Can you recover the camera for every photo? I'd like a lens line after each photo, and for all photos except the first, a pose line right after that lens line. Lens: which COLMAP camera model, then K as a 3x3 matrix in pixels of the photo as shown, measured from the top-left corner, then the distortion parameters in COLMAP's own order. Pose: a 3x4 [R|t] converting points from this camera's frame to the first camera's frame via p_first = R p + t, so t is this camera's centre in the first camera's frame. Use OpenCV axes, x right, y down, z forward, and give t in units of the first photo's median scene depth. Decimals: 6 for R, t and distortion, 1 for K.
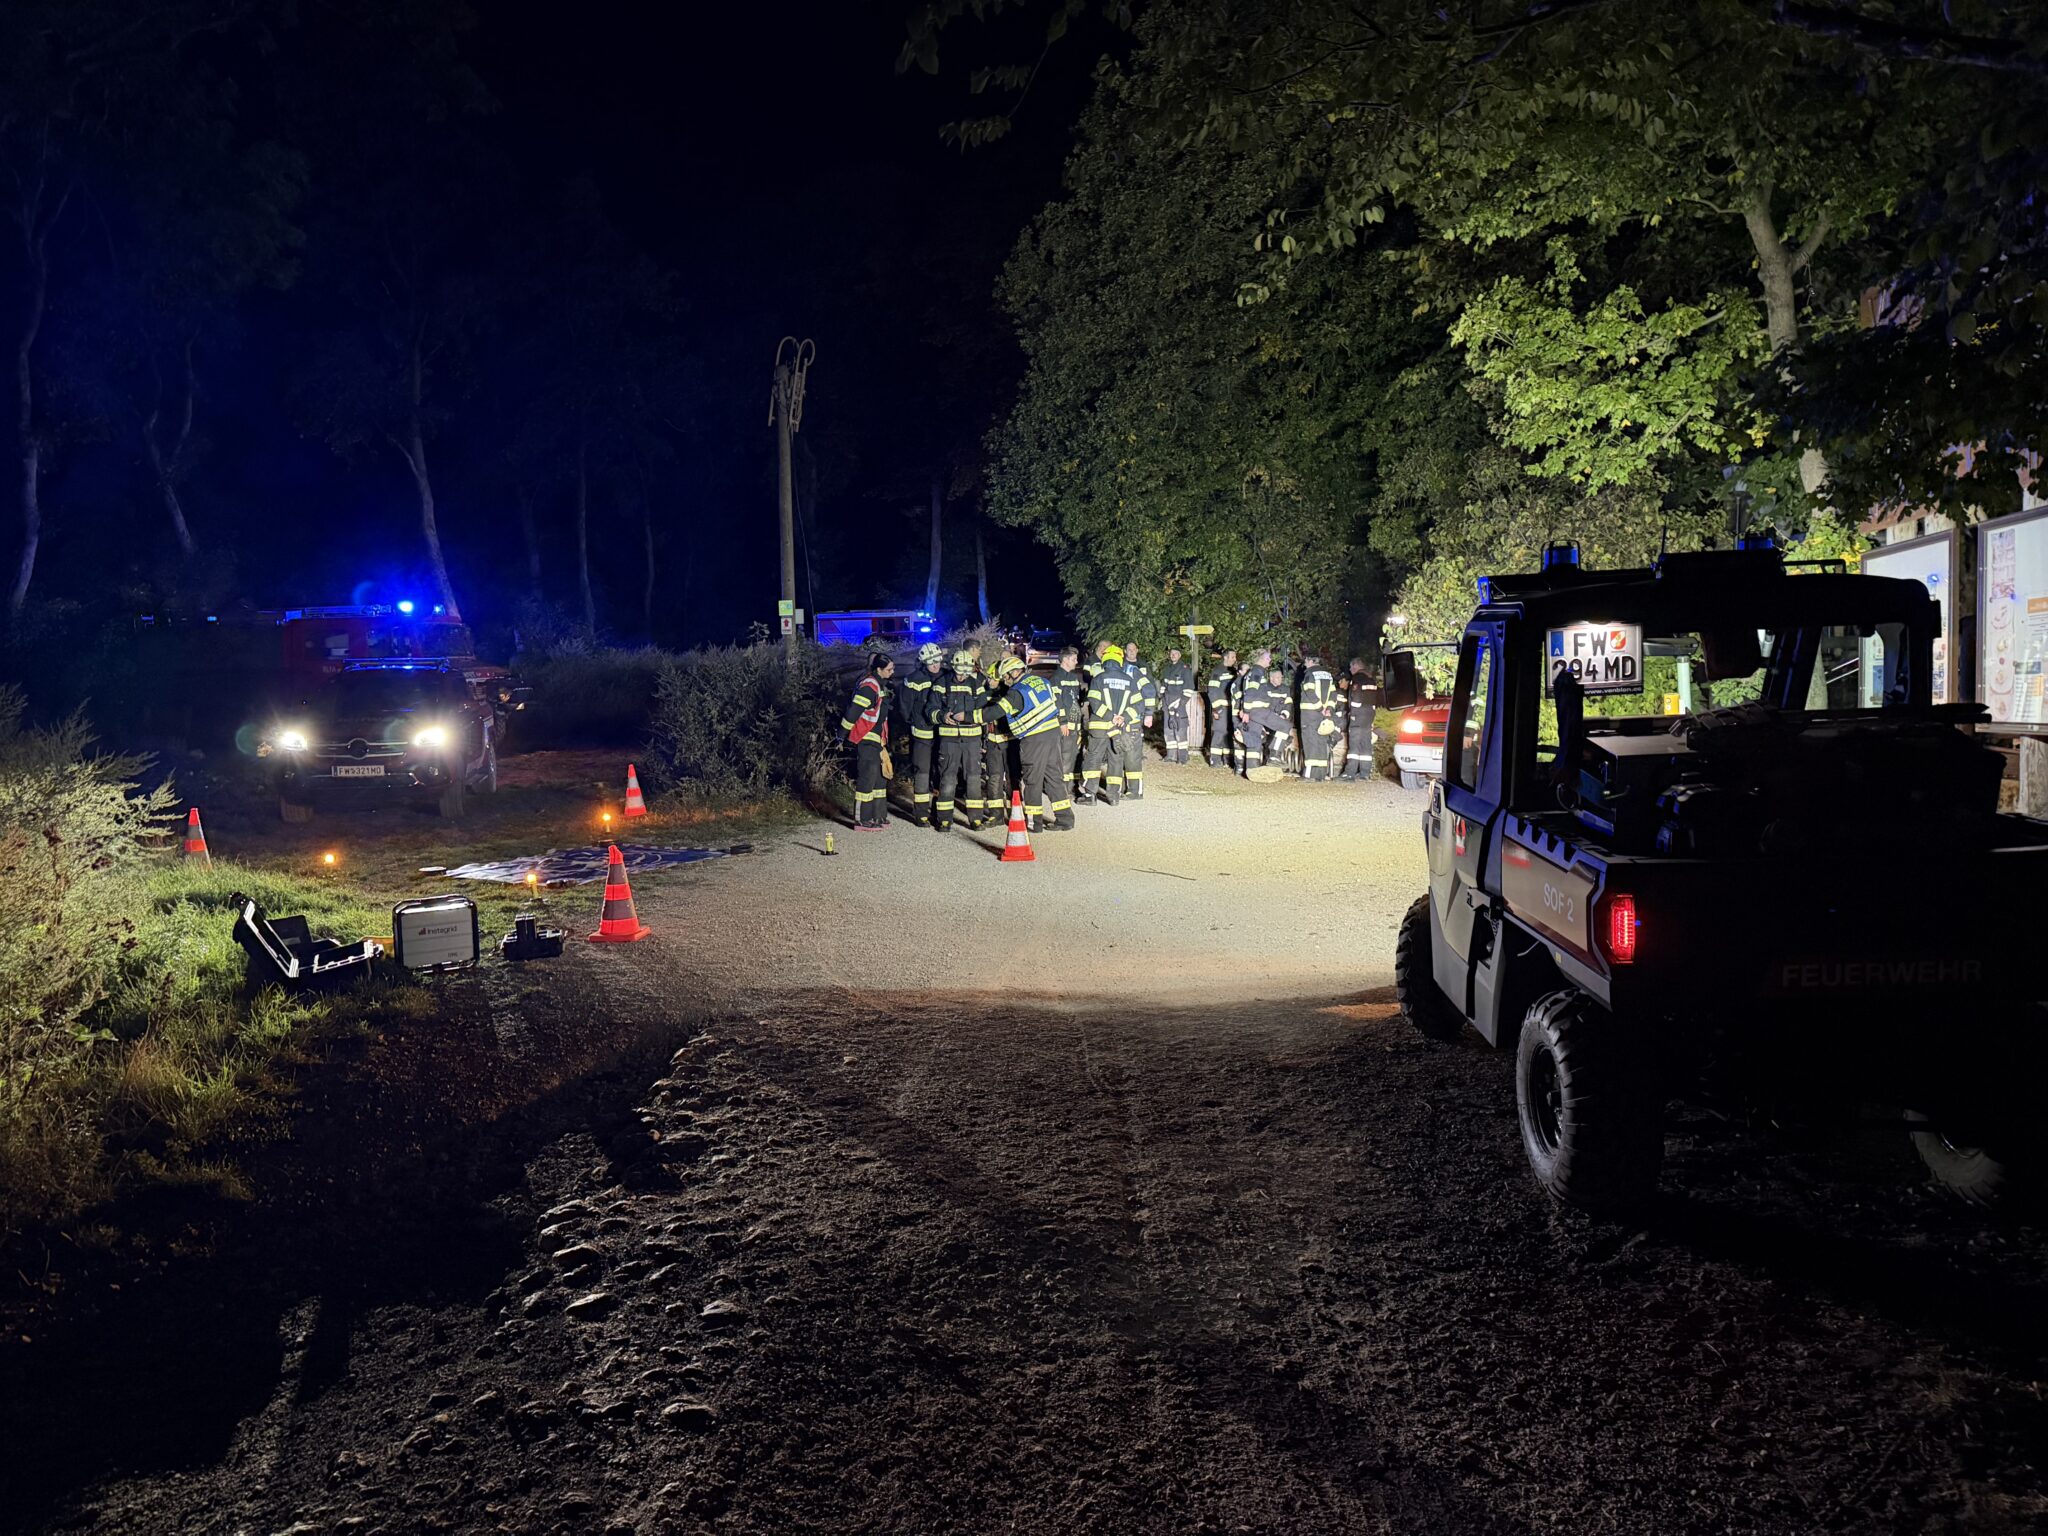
lens RADIAL K [[1402.7, 0, 1024.0], [0, 1402.7, 768.0], [0, 0, 1]] dist [0.108360, -0.148086]
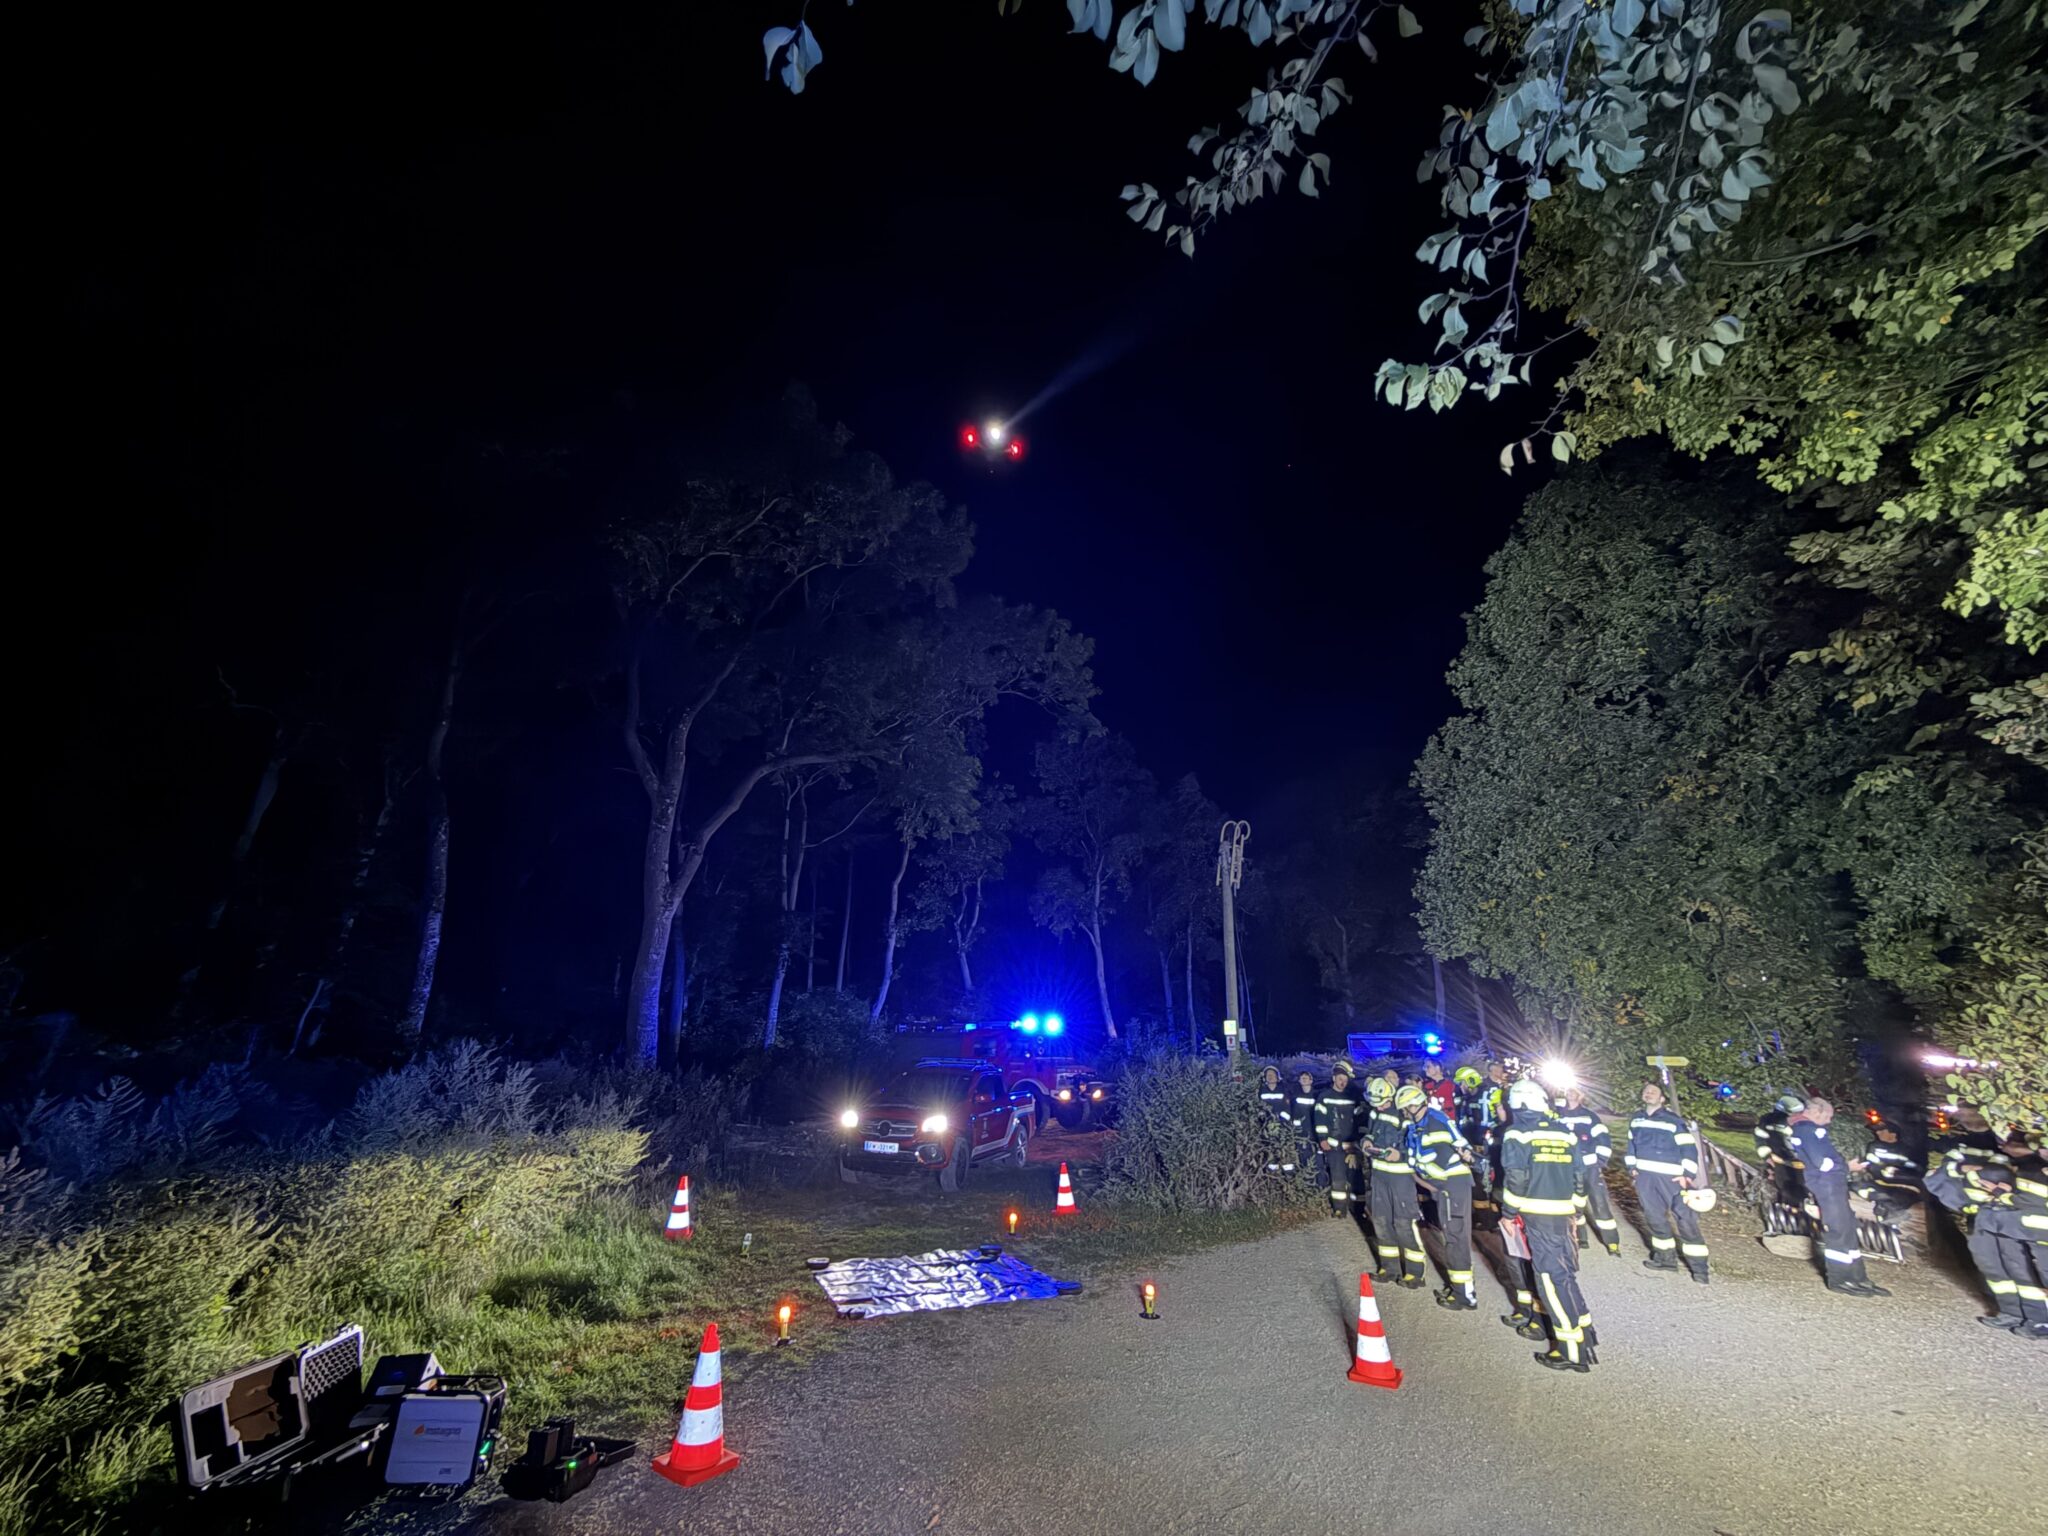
lens RADIAL K [[804.4, 0, 1019.8], [0, 804.4, 763.1], [0, 0, 1]] dist [-0.002976, 0.000170]
pose [[0.851515, -0.138934, -0.505589, 0.056666], [-0.085224, 0.914759, -0.394908, -0.030587], [0.517358, 0.379358, 0.767090, 0.263946]]
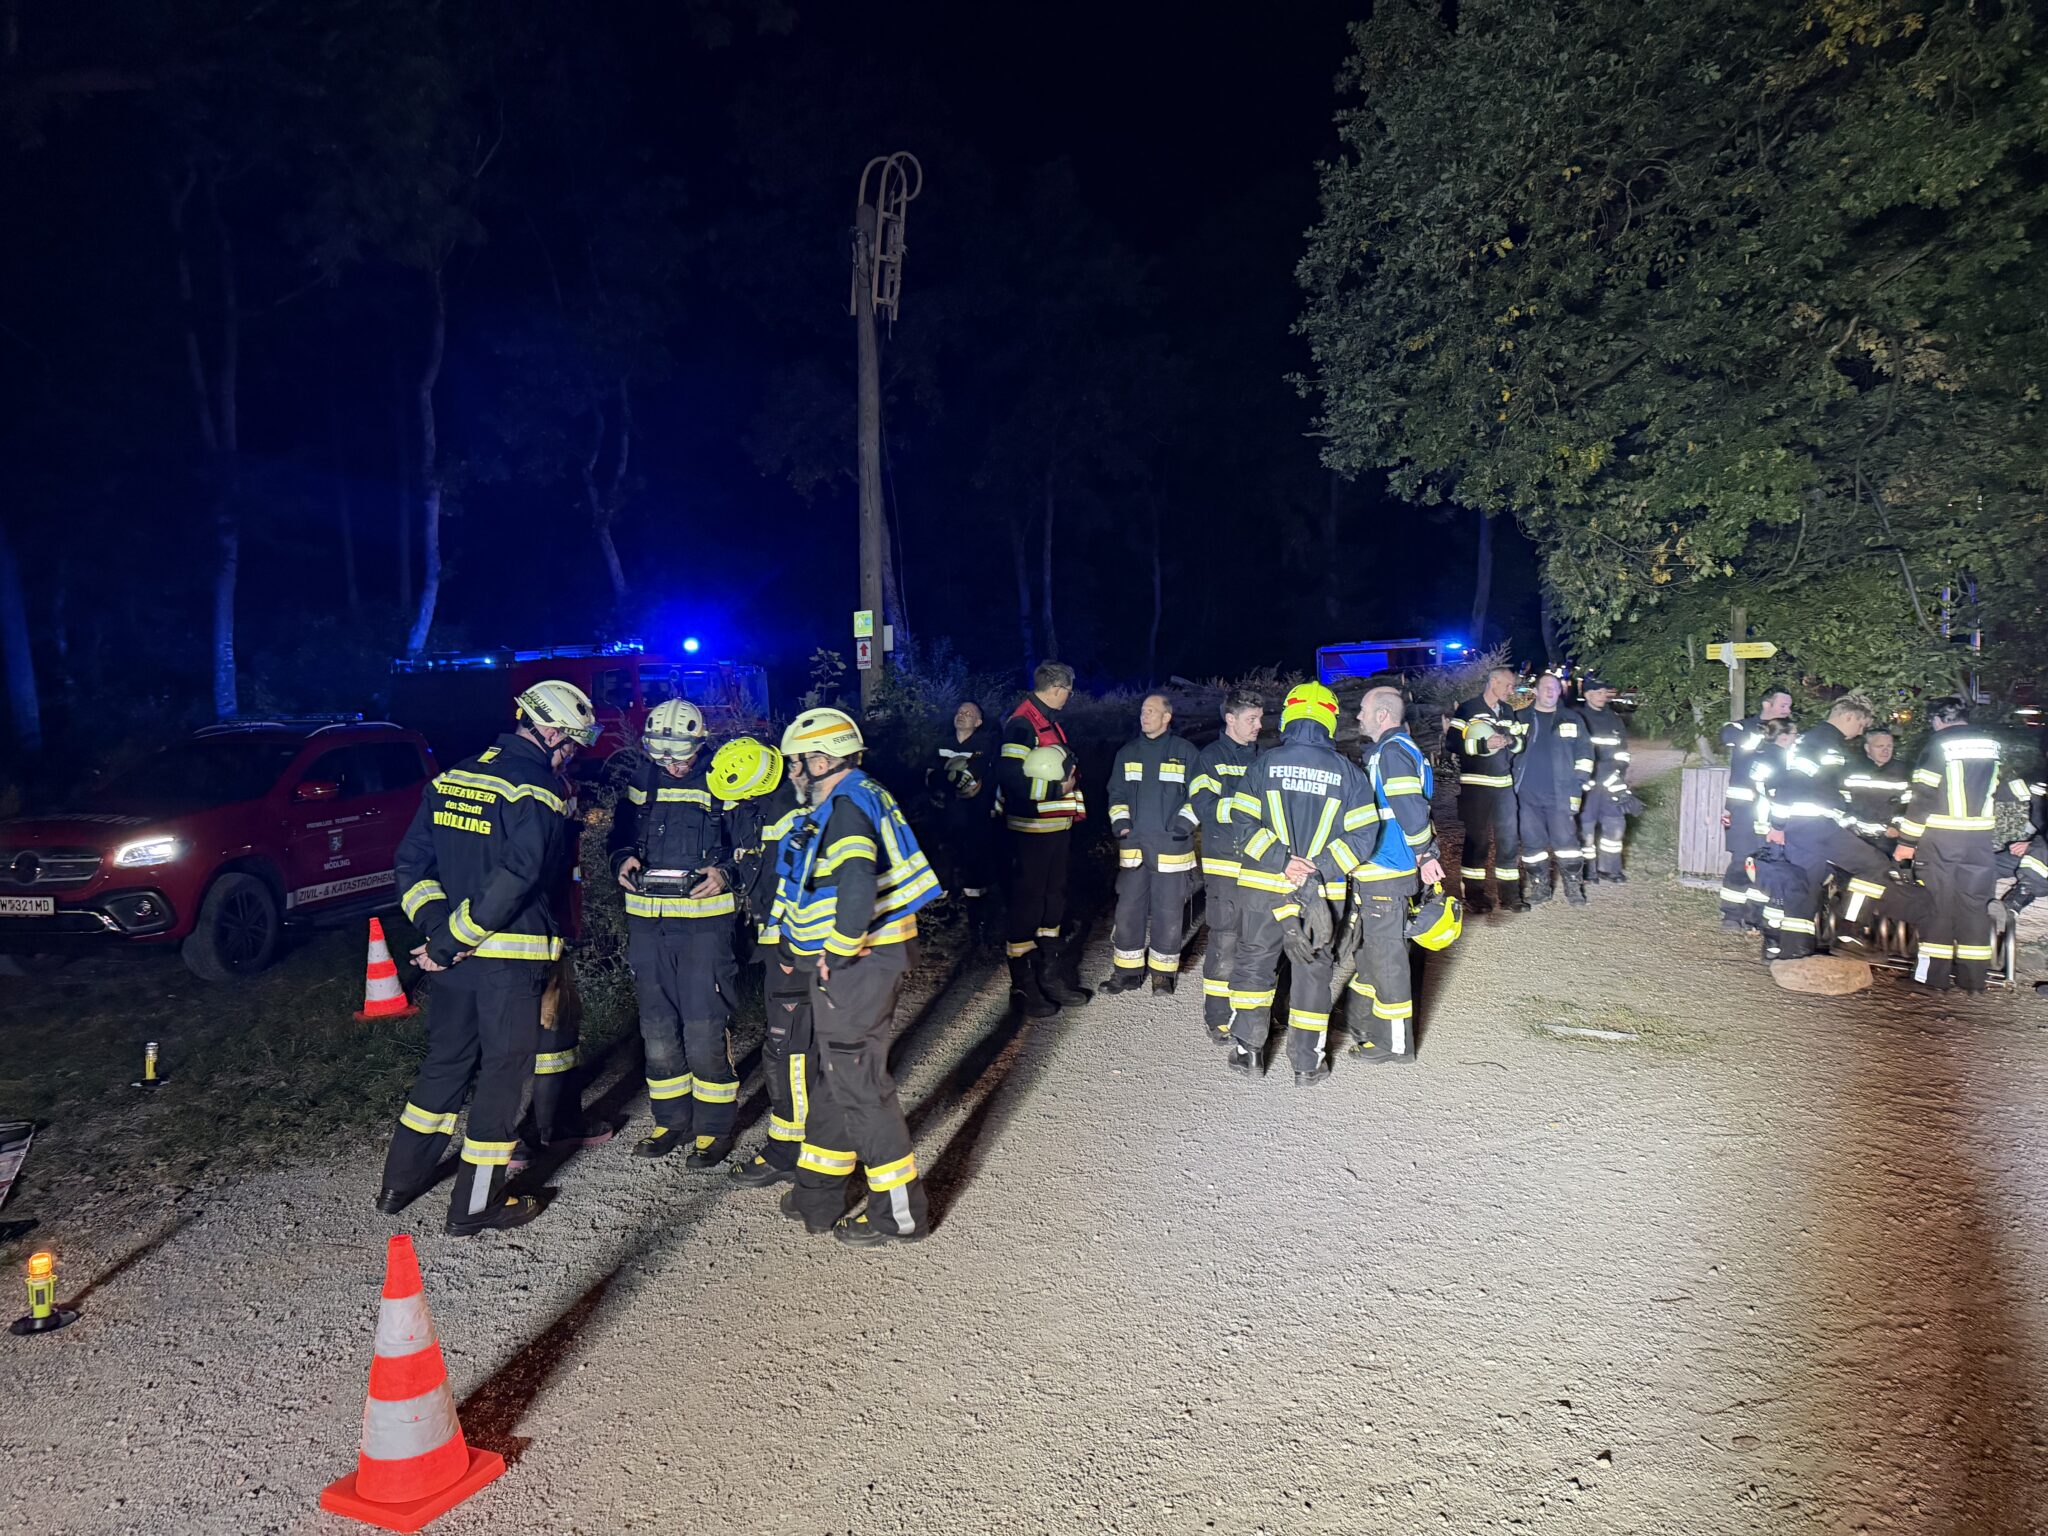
lens RADIAL K [[1402.7, 0, 1024.0], [0, 1402.7, 768.0], [0, 0, 1]] dist [0.108360, -0.148086]
pose [[0.909056, 0.016040, -0.416365, 0.125177], [-0.027424, 0.999395, -0.021373, -0.040970], [0.415771, 0.030847, 0.908946, 0.471219]]
